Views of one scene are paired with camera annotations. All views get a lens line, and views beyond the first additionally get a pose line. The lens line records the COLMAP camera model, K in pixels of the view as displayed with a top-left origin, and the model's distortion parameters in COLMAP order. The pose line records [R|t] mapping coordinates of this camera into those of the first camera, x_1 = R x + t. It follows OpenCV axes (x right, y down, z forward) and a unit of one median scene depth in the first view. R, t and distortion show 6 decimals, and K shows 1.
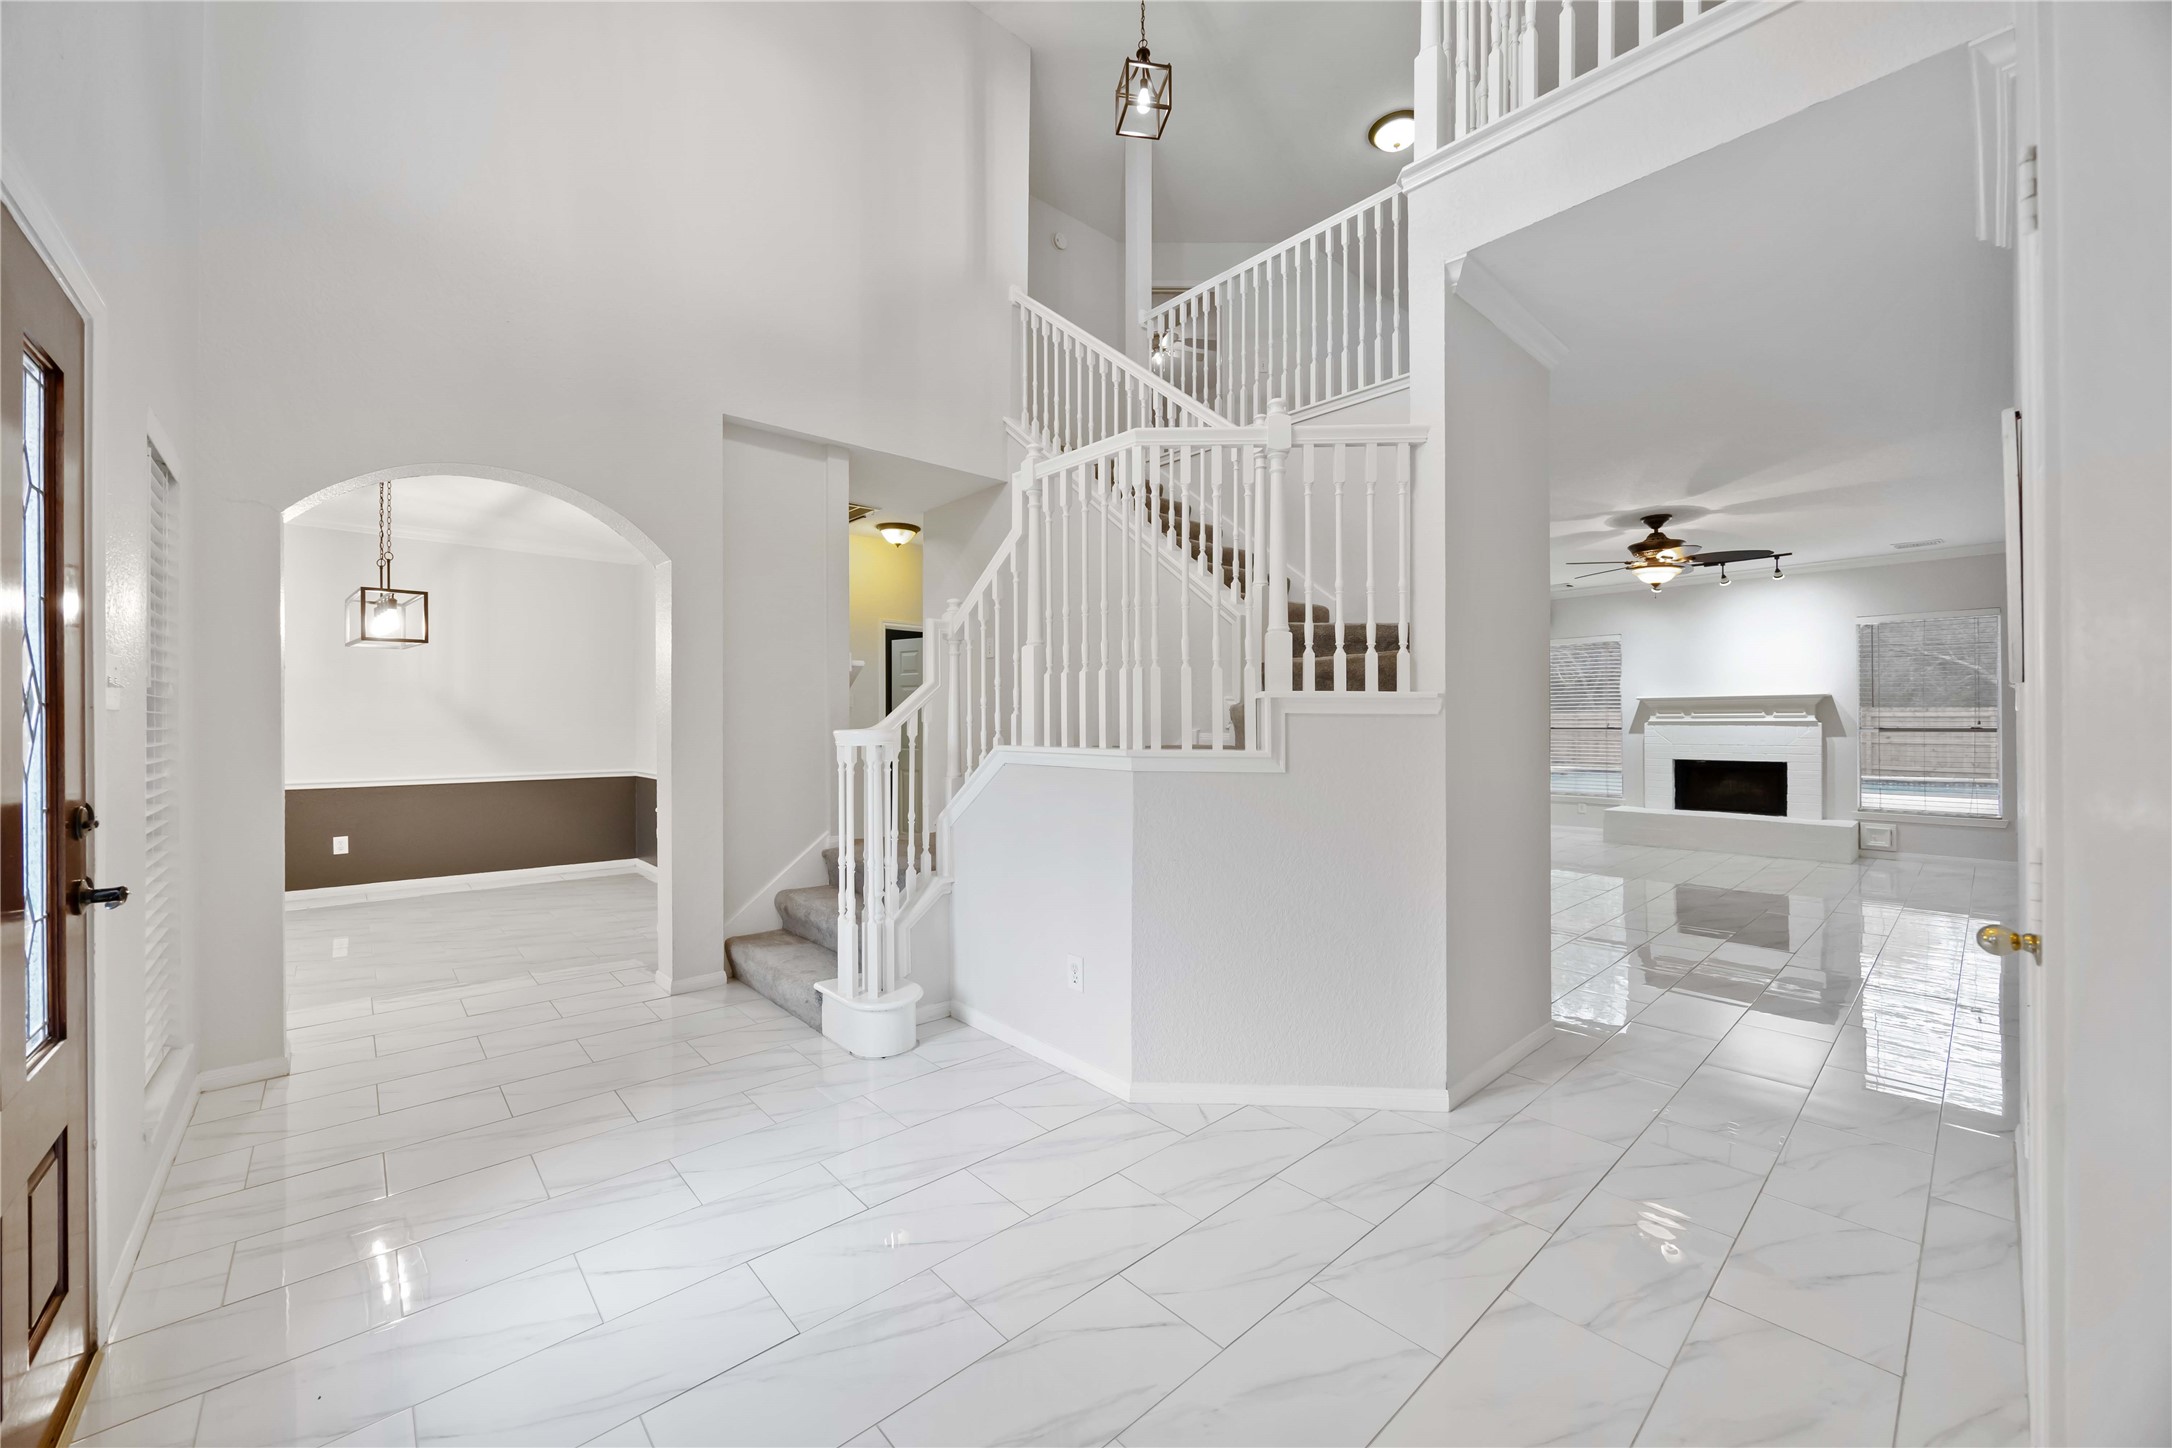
lens RADIAL K [[831.2, 0, 1074.0], [0, 831.2, 719.9], [0, 0, 1]] dist [0.000586, -0.000693]
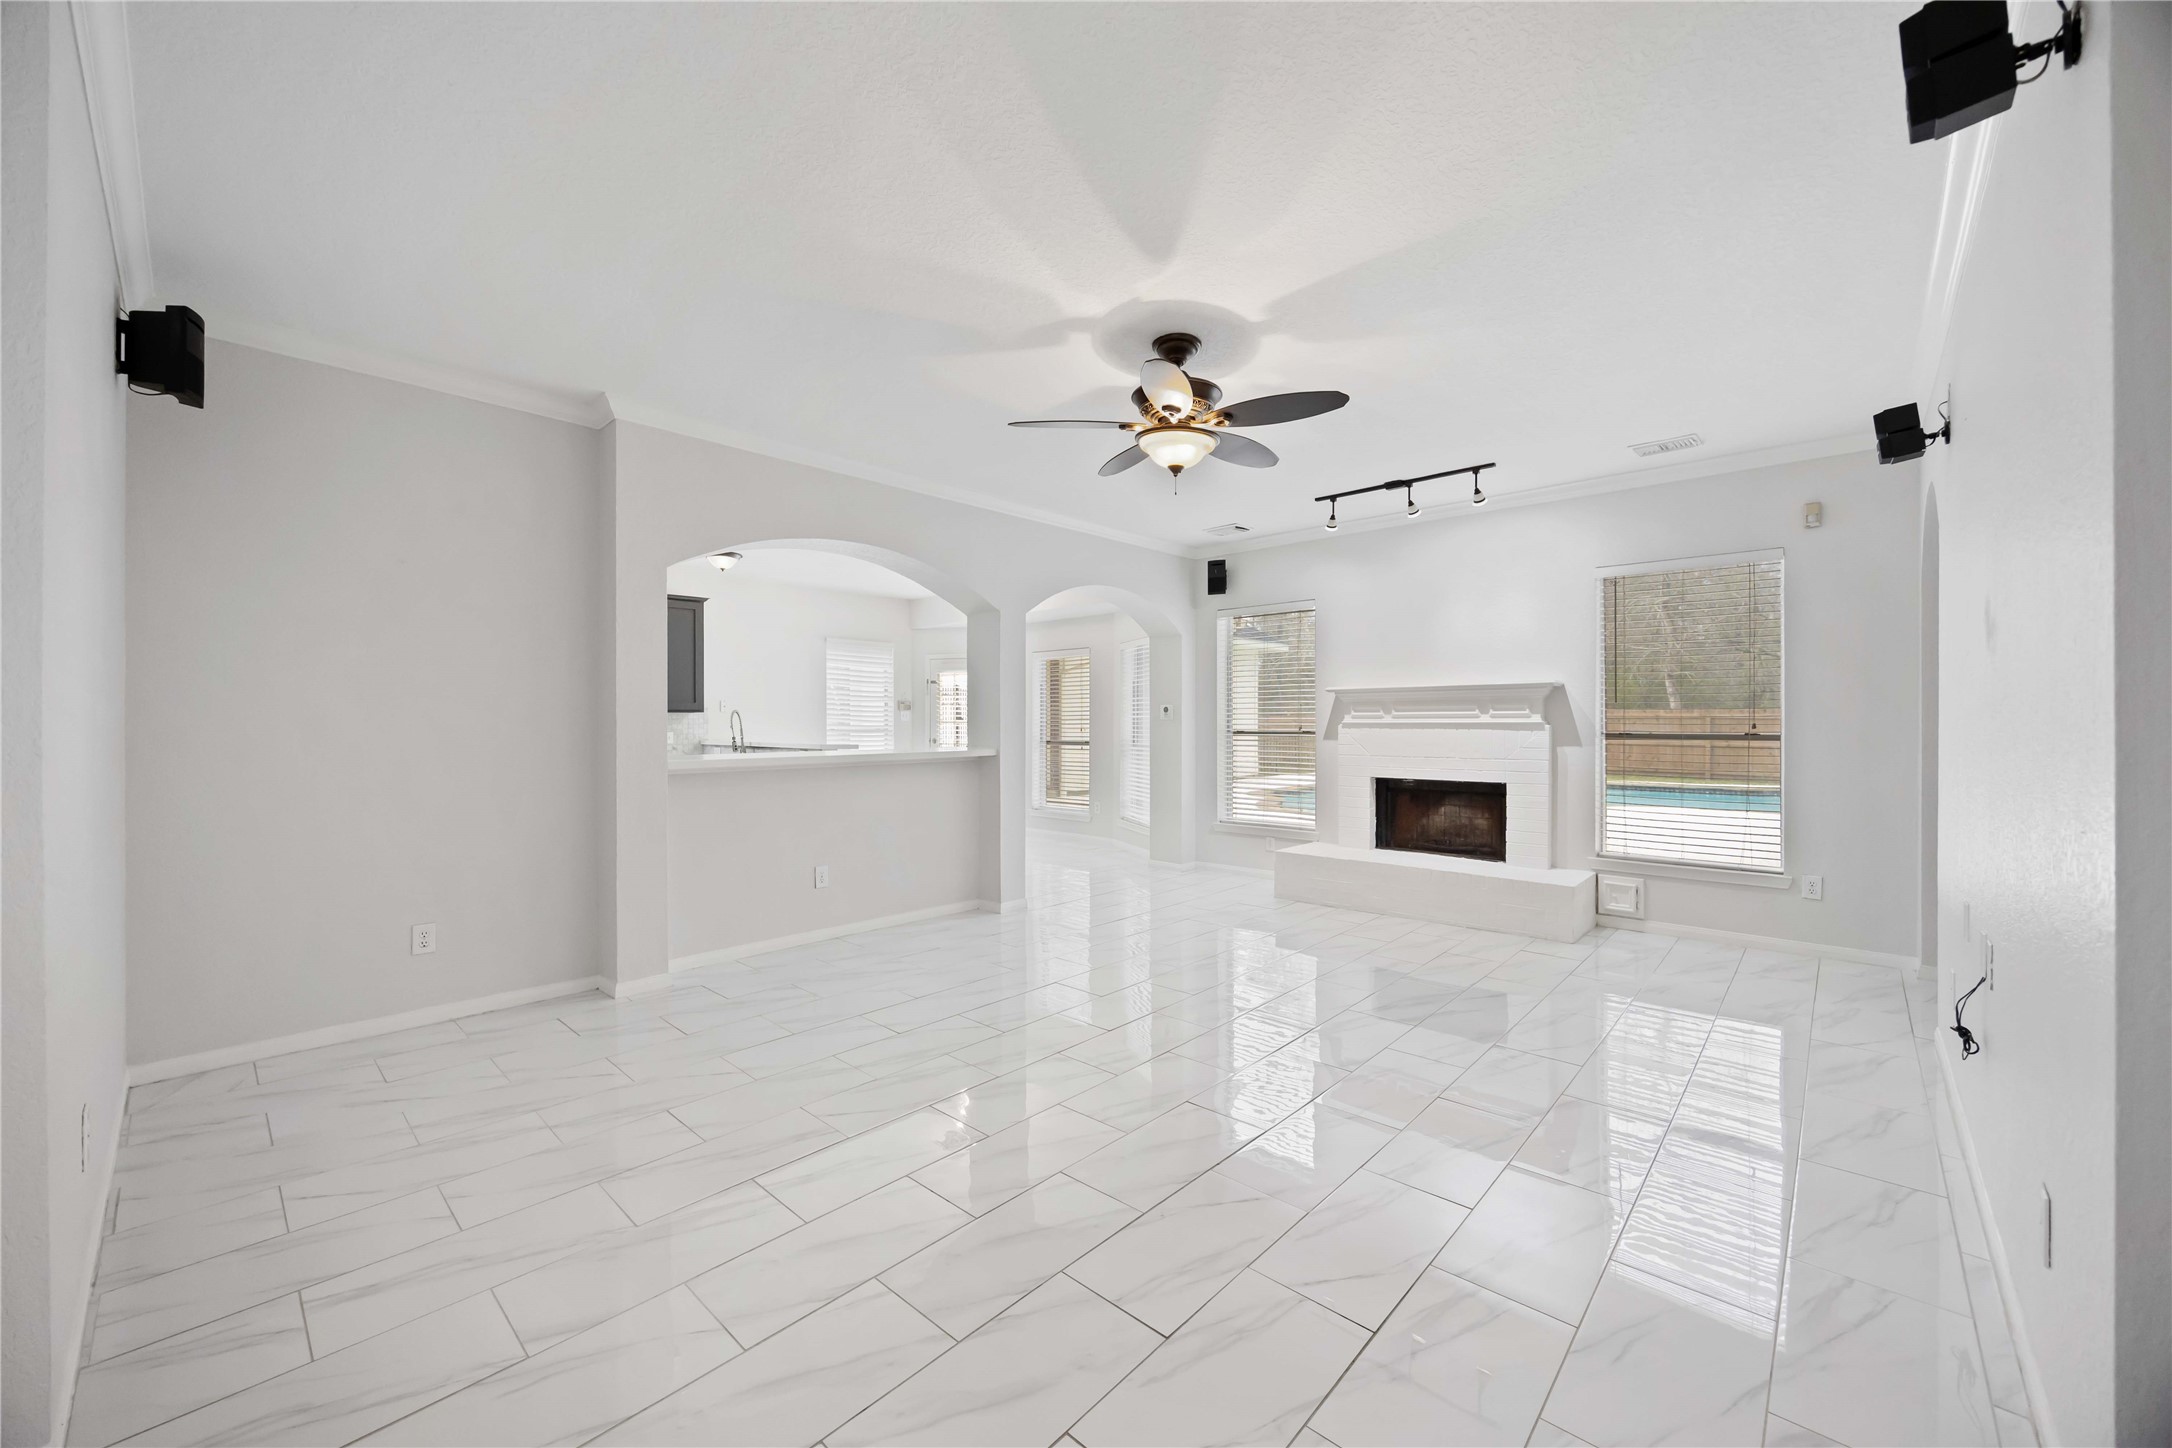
lens RADIAL K [[831.2, 0, 1090.9], [0, 831.2, 729.7], [0, 0, 1]] dist [0.000586, -0.000693]
pose [[0.994901, 0.000412, 0.100852, 0.455786], [-0.001905, 0.999890, 0.014703, -0.001987], [-0.100835, -0.014820, 0.994793, 0.364243]]
